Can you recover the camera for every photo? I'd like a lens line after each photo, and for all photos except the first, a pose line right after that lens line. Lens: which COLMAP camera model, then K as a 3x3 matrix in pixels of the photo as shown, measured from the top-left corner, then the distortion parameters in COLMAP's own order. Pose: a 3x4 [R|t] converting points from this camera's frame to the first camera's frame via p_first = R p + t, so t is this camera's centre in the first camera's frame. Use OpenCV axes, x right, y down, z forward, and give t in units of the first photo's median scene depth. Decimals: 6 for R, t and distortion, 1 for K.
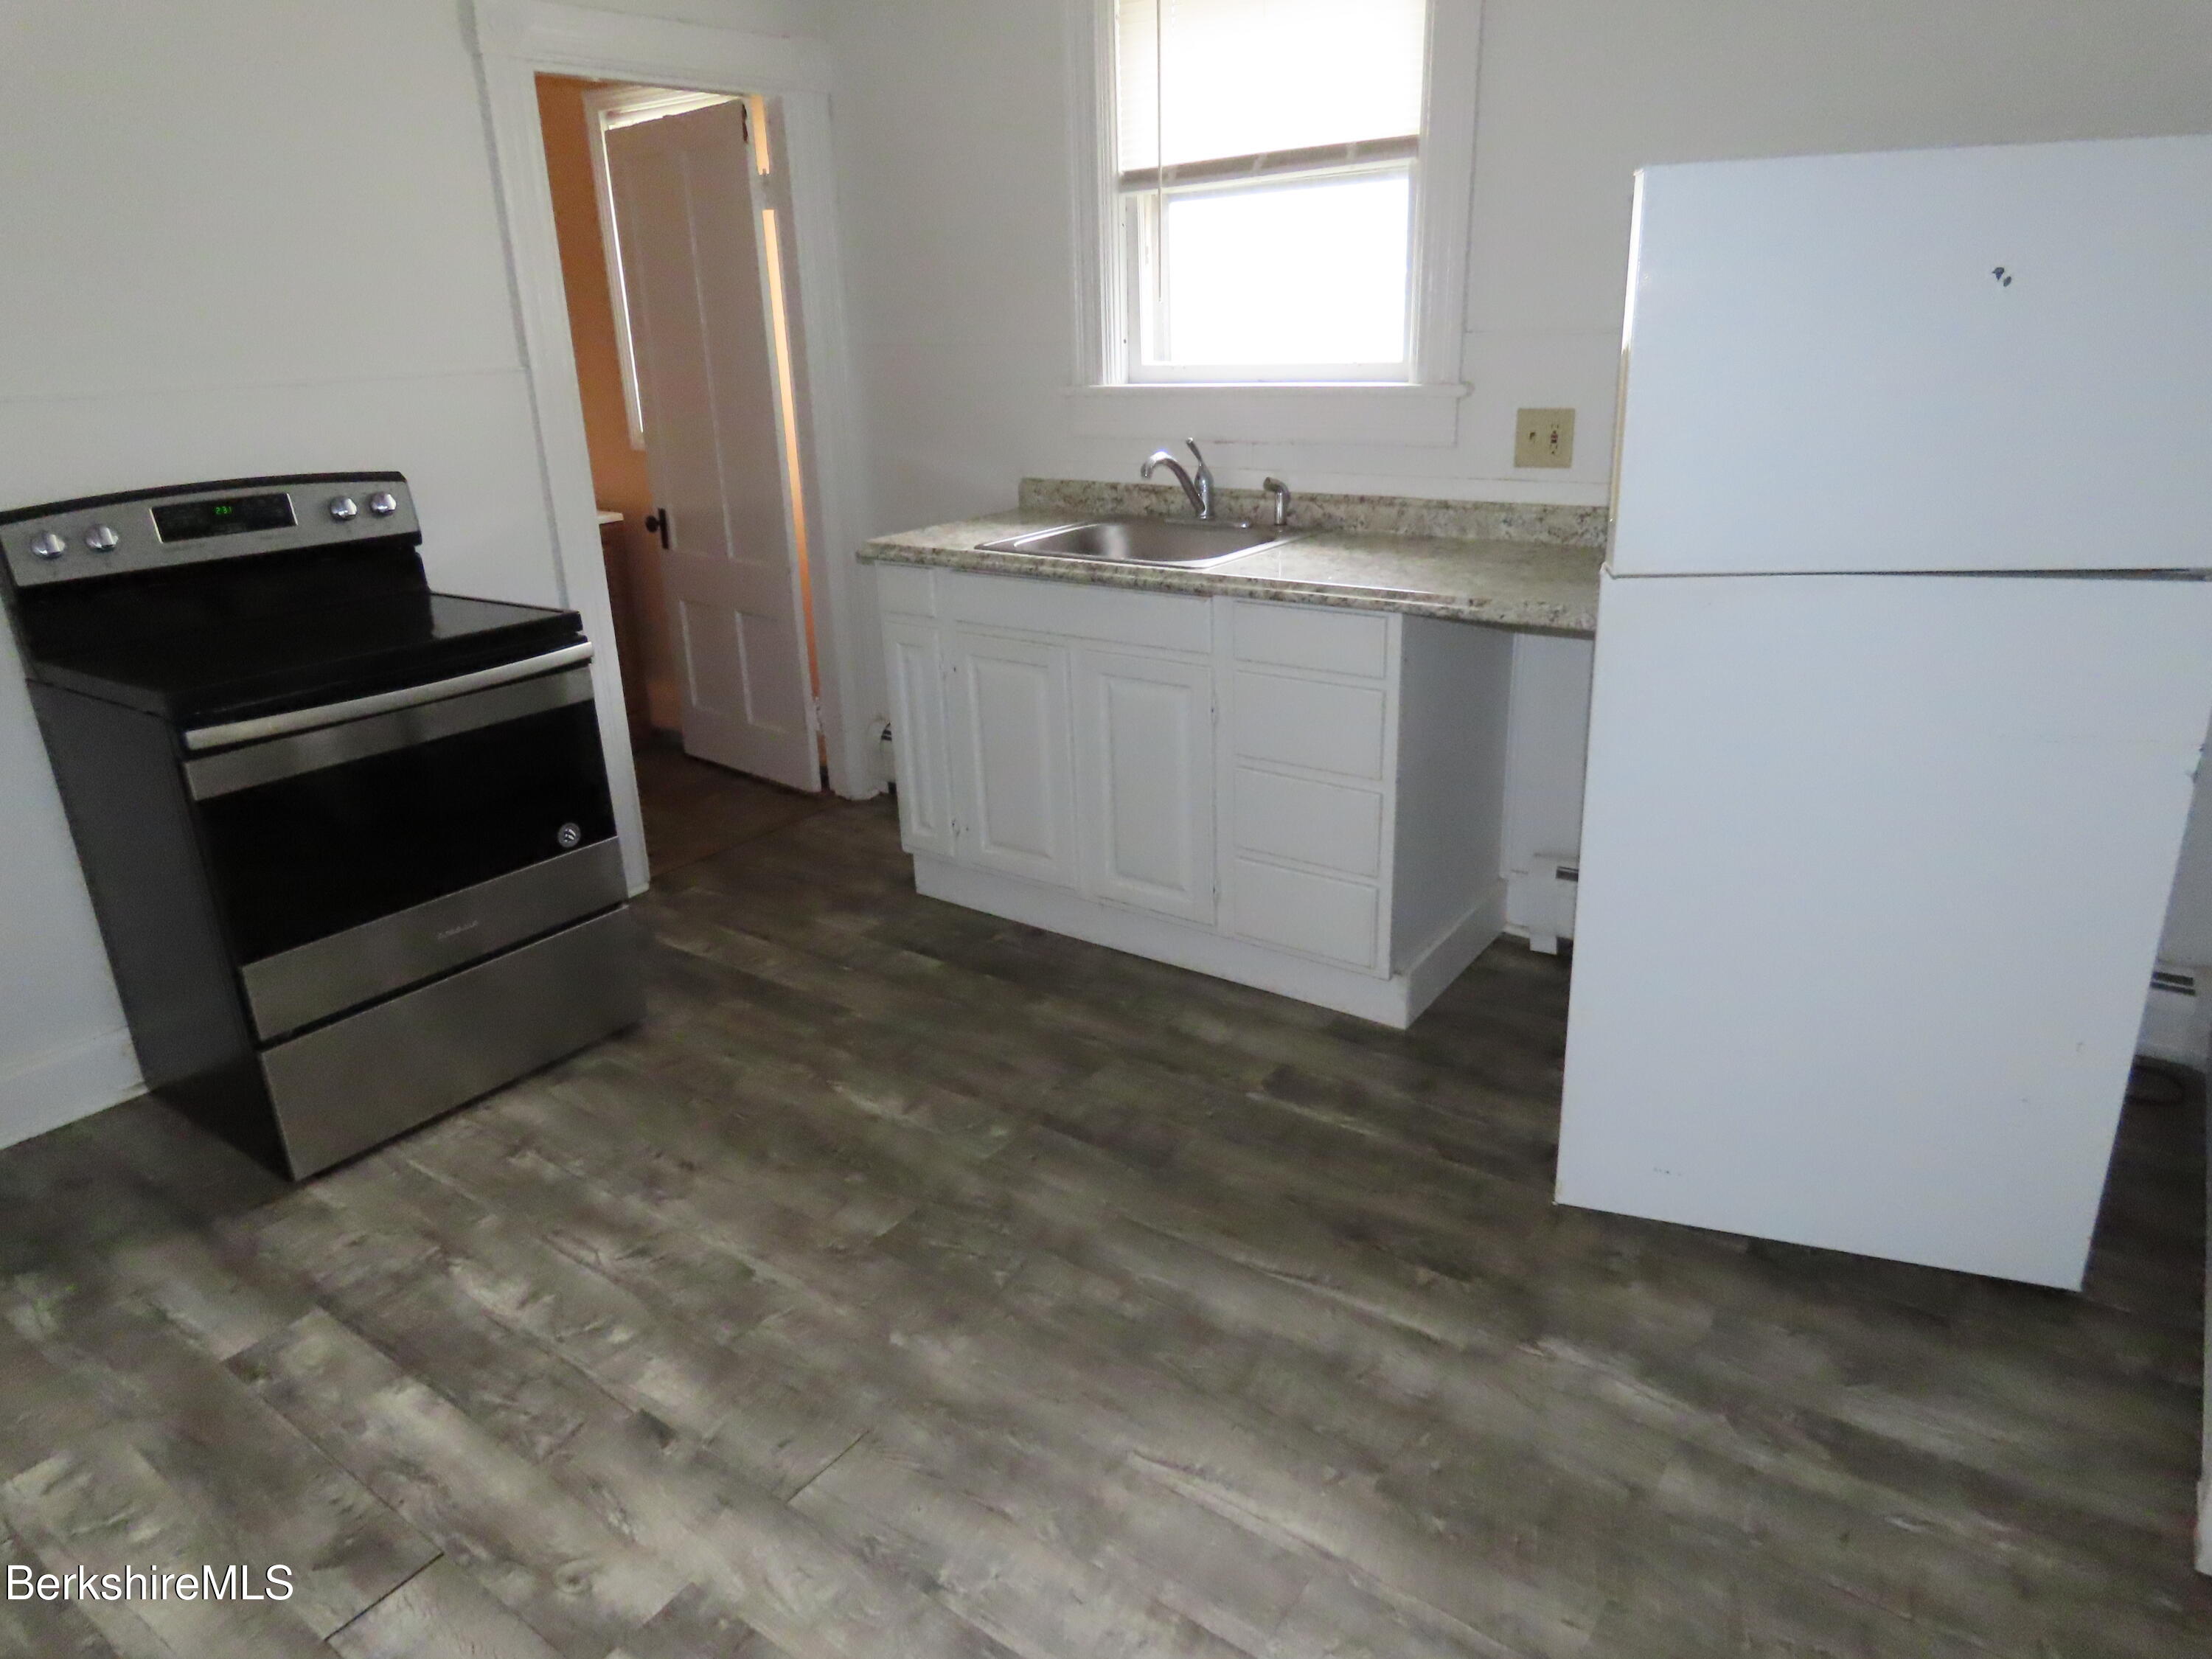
lens RADIAL K [[1396.9, 0, 1106.0], [0, 1396.9, 829.5], [0, 0, 1]] dist [-0.007700, 0.001045]
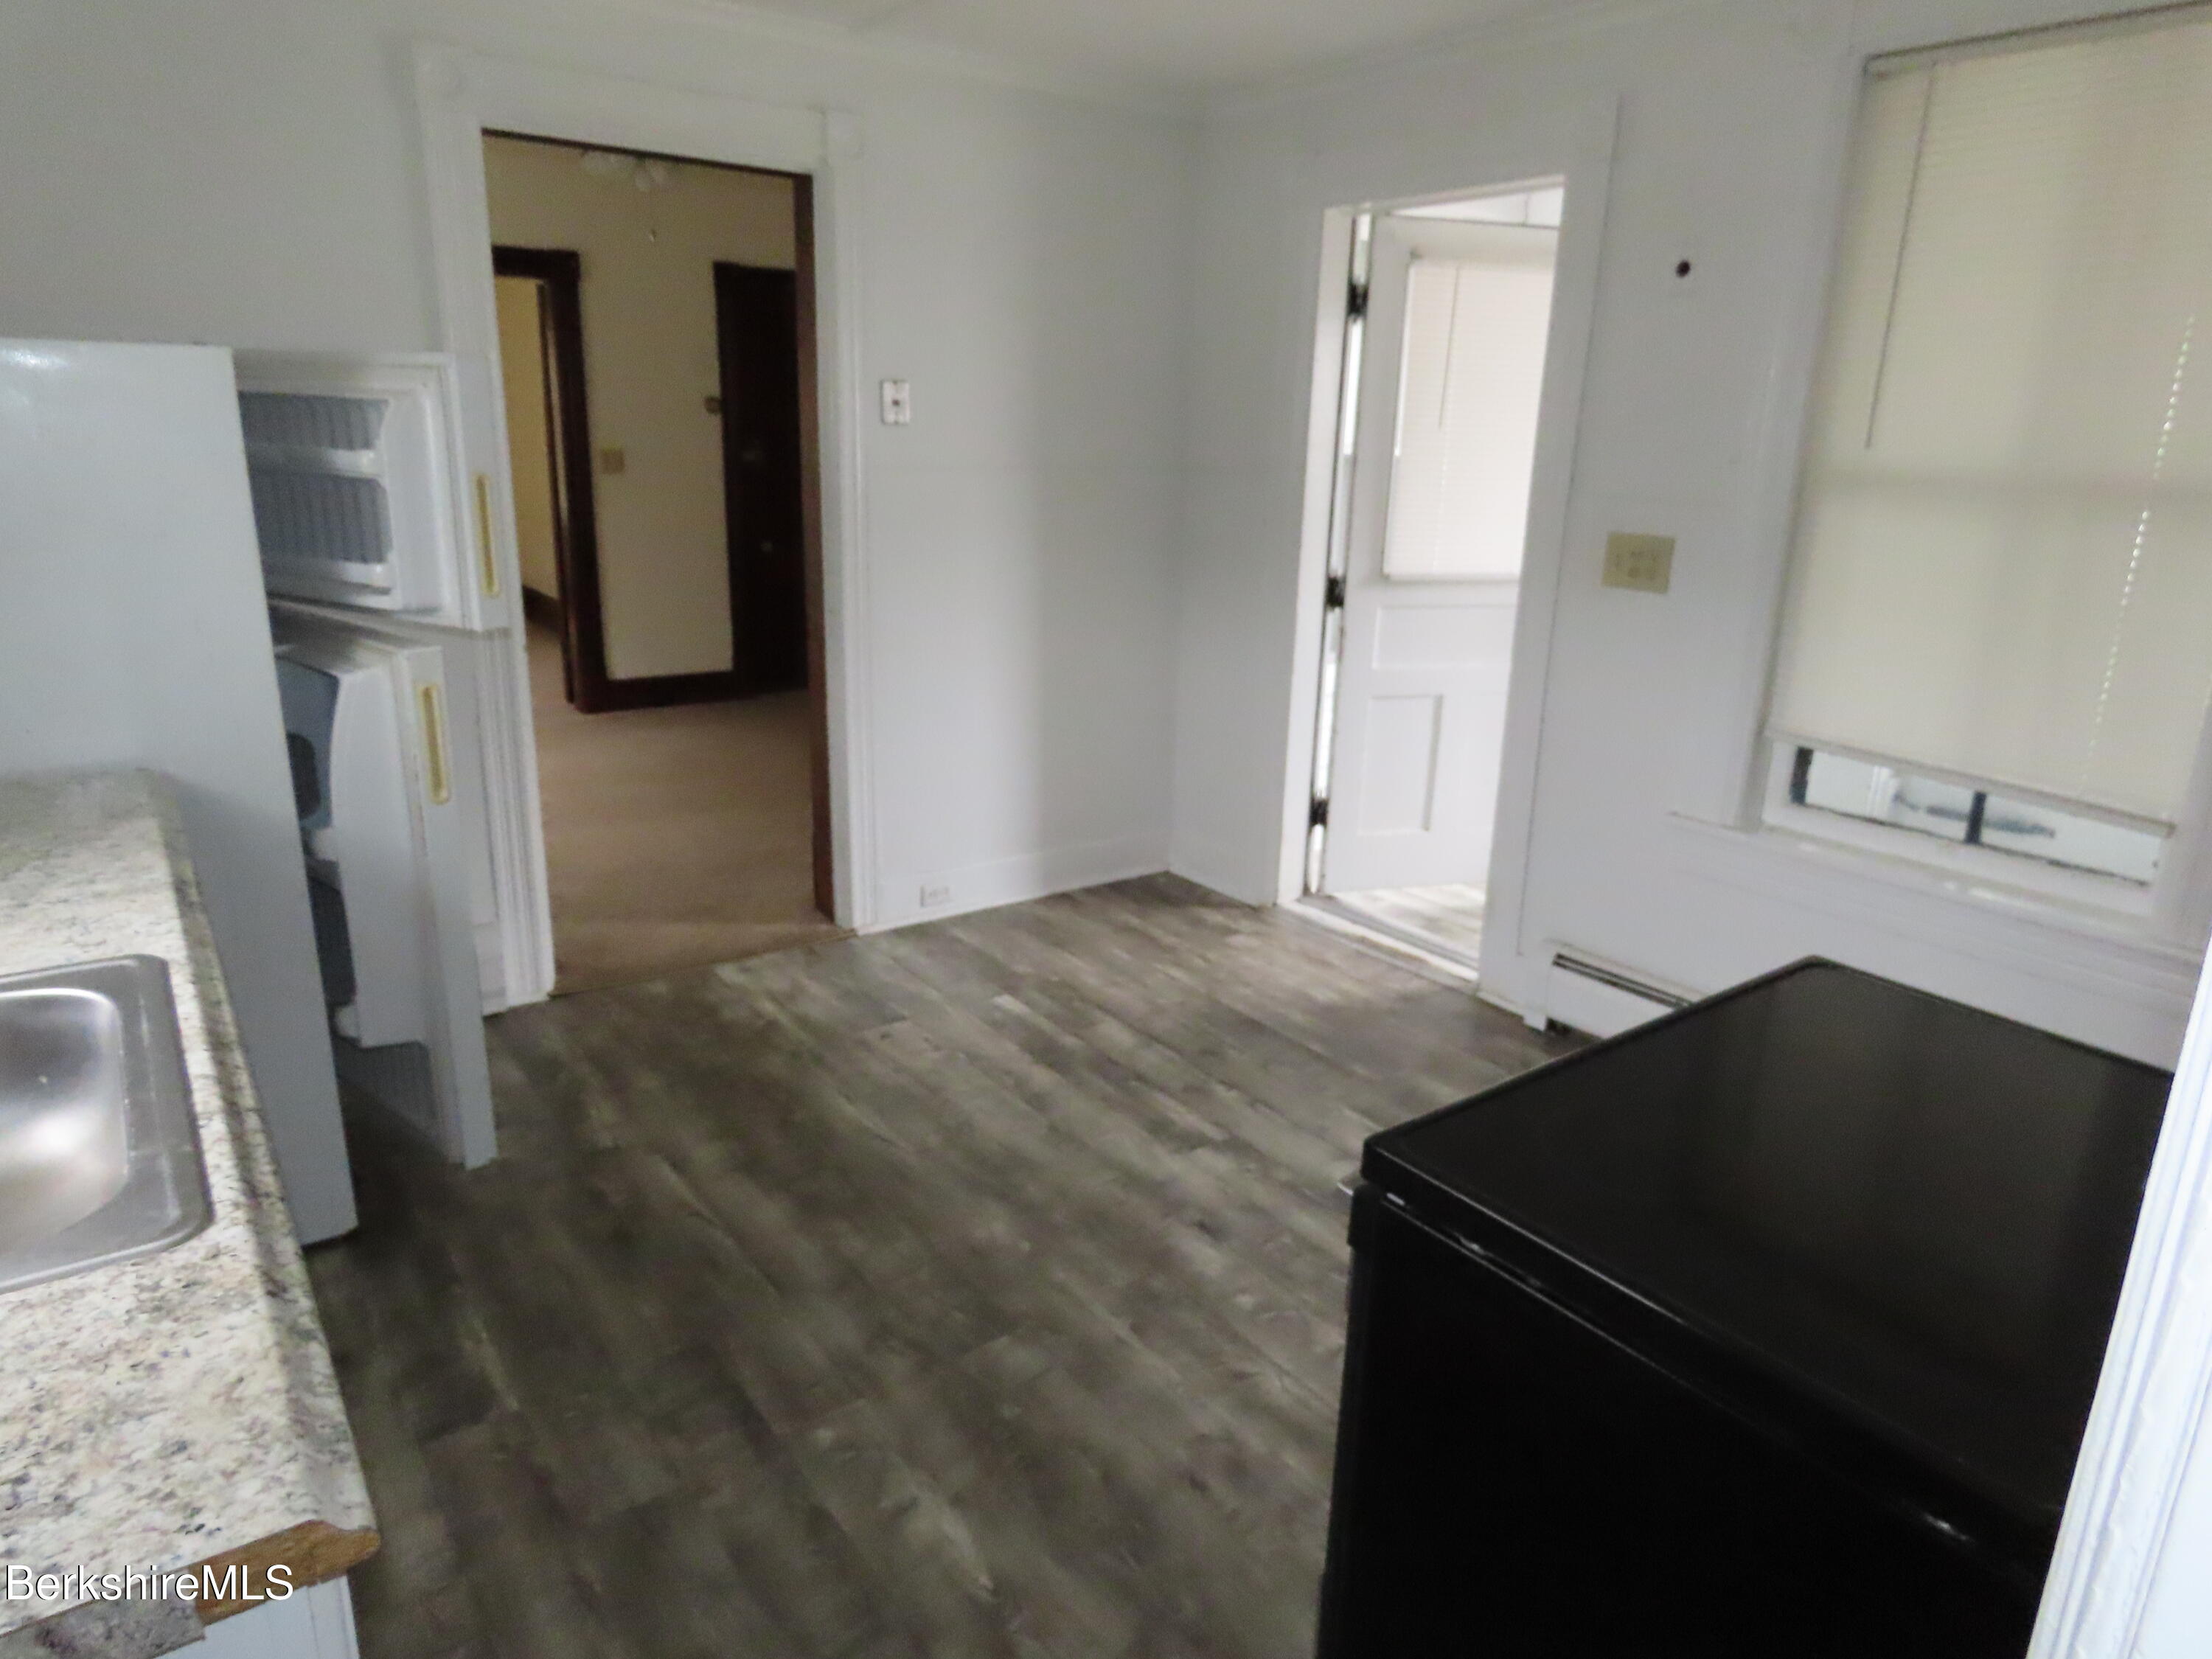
lens RADIAL K [[1396.9, 0, 1106.0], [0, 1396.9, 829.5], [0, 0, 1]] dist [-0.007700, 0.001045]
pose [[-0.953182, -0.077317, 0.292345, -0.475201], [0.111015, 0.809785, 0.576128, -0.556824], [-0.281281, 0.581610, -0.763289, 1.469003]]
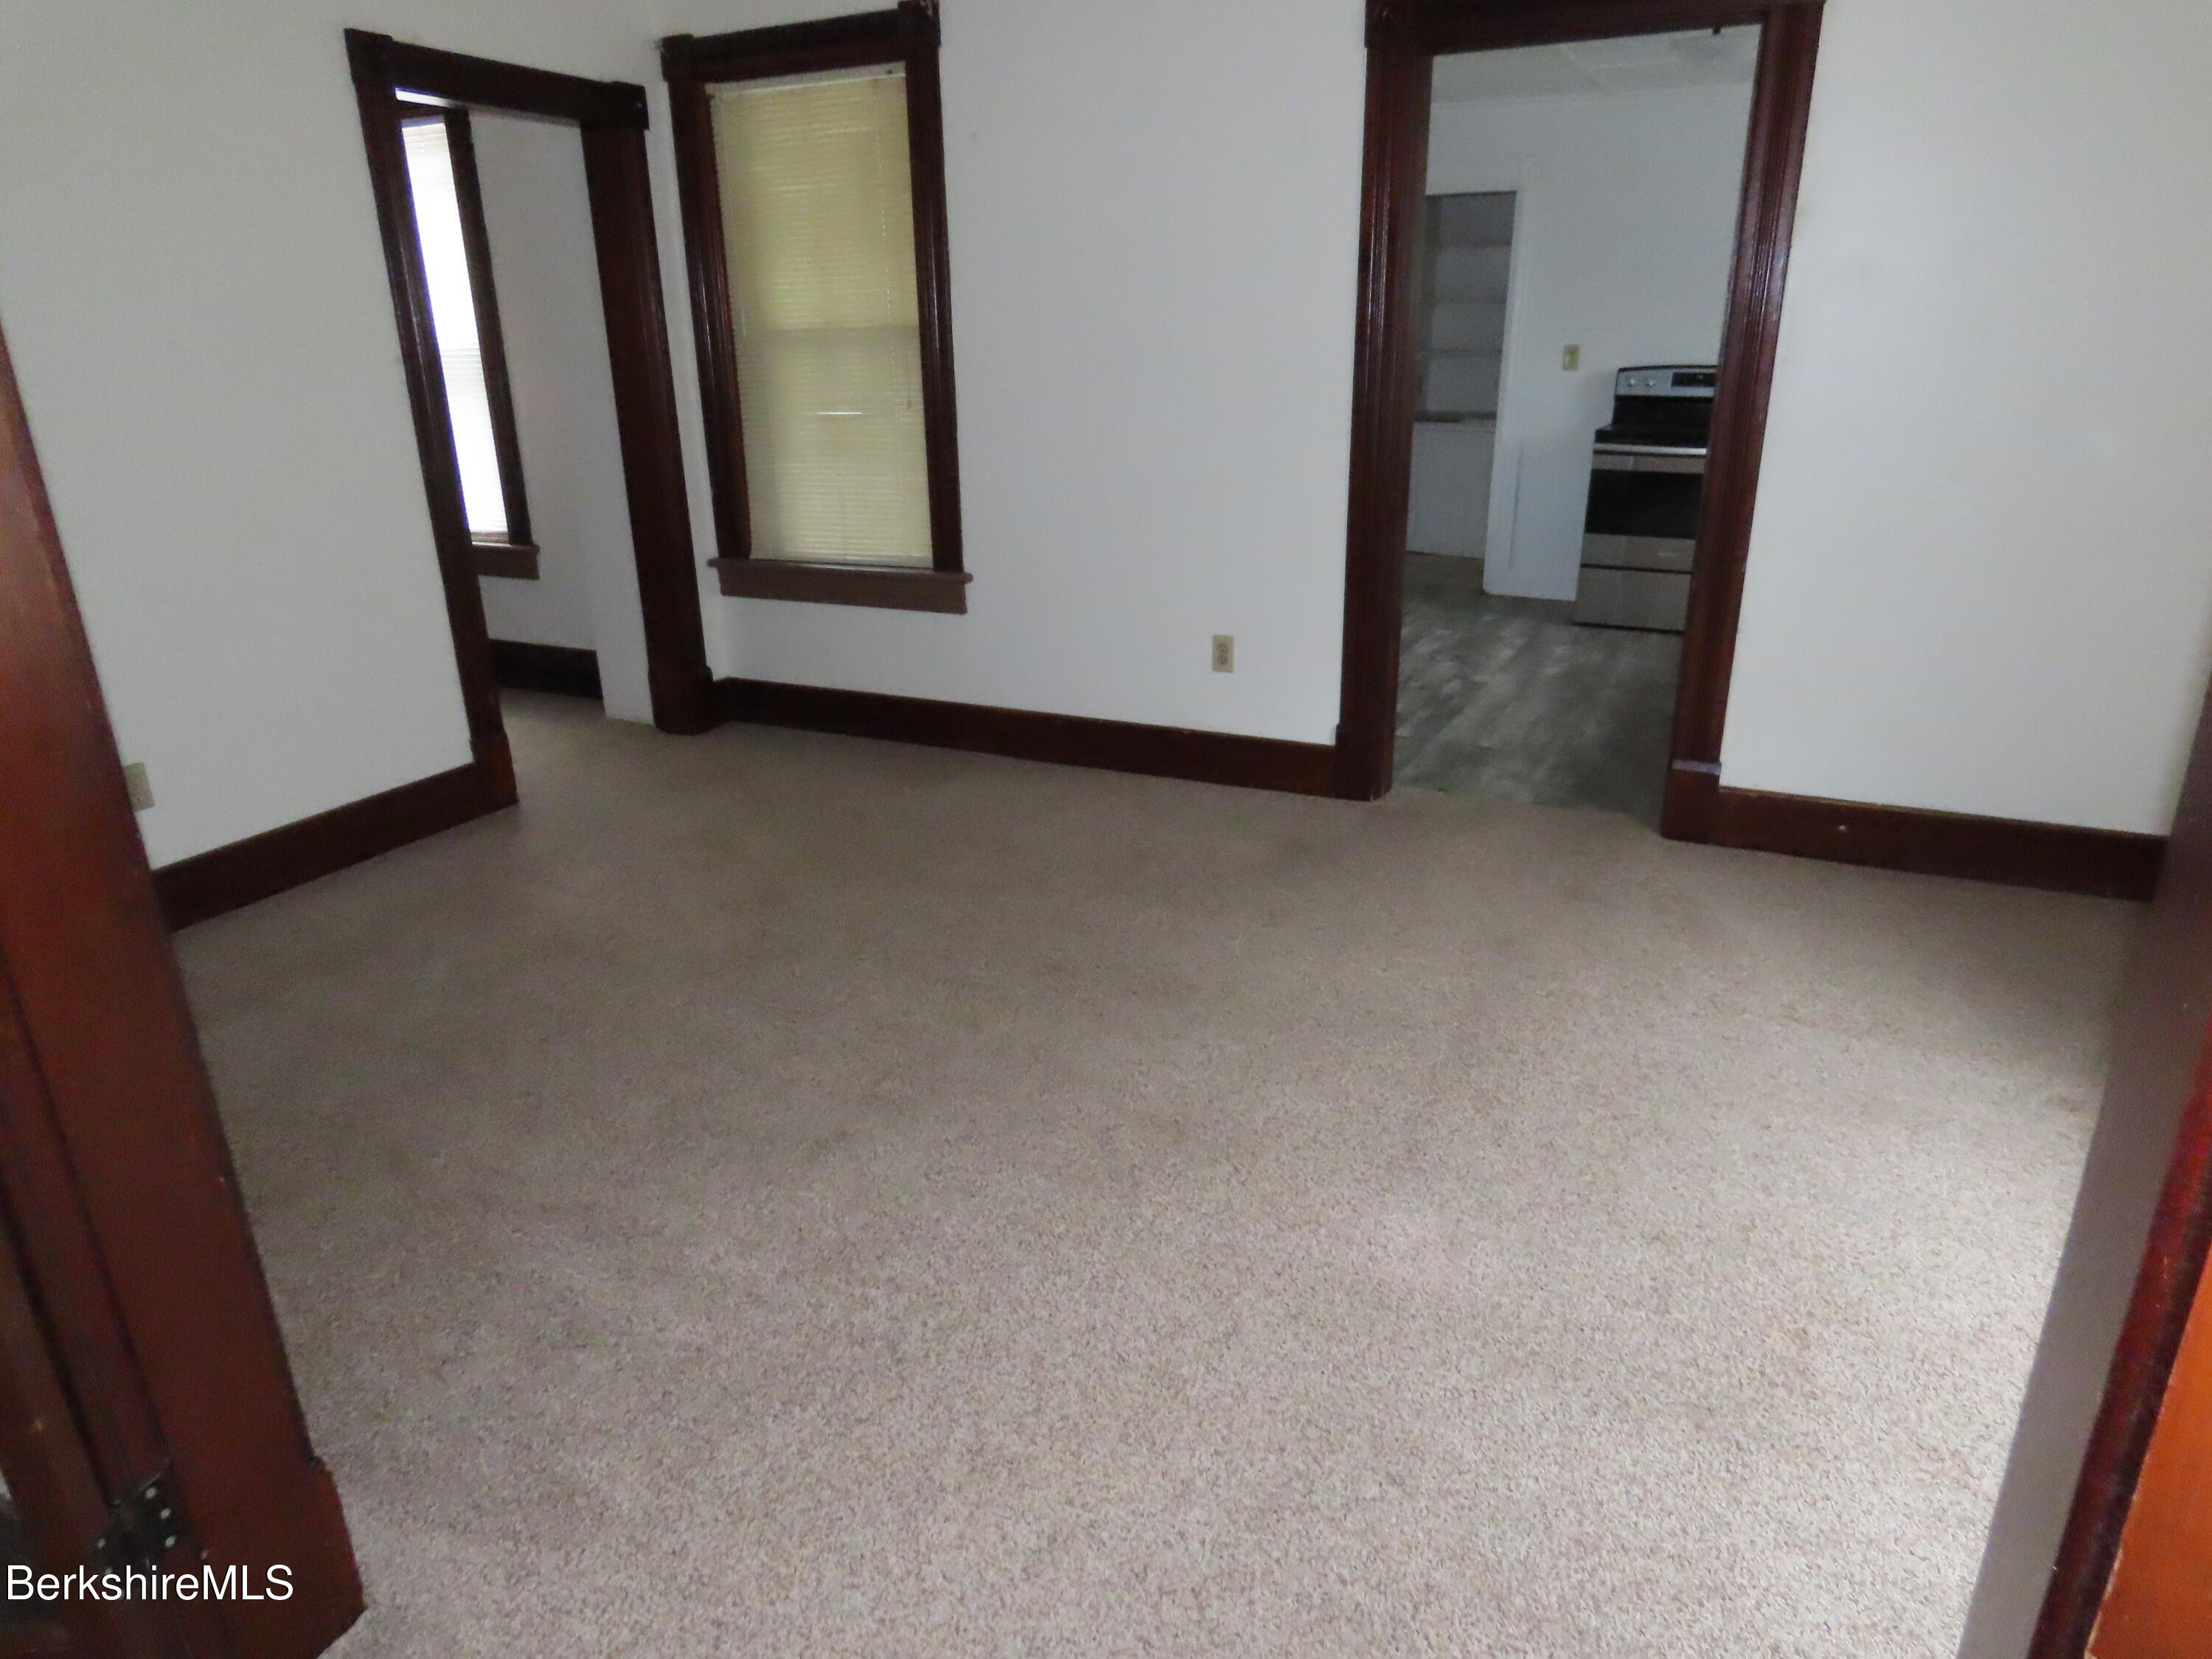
lens RADIAL K [[1396.9, 0, 1106.0], [0, 1396.9, 829.5], [0, 0, 1]] dist [-0.007700, 0.001045]
pose [[0.166223, 0.368614, -0.914600, 1.917199], [-0.336854, 0.892934, 0.298660, 0.112024], [0.926768, 0.258443, 0.272596, -0.474999]]
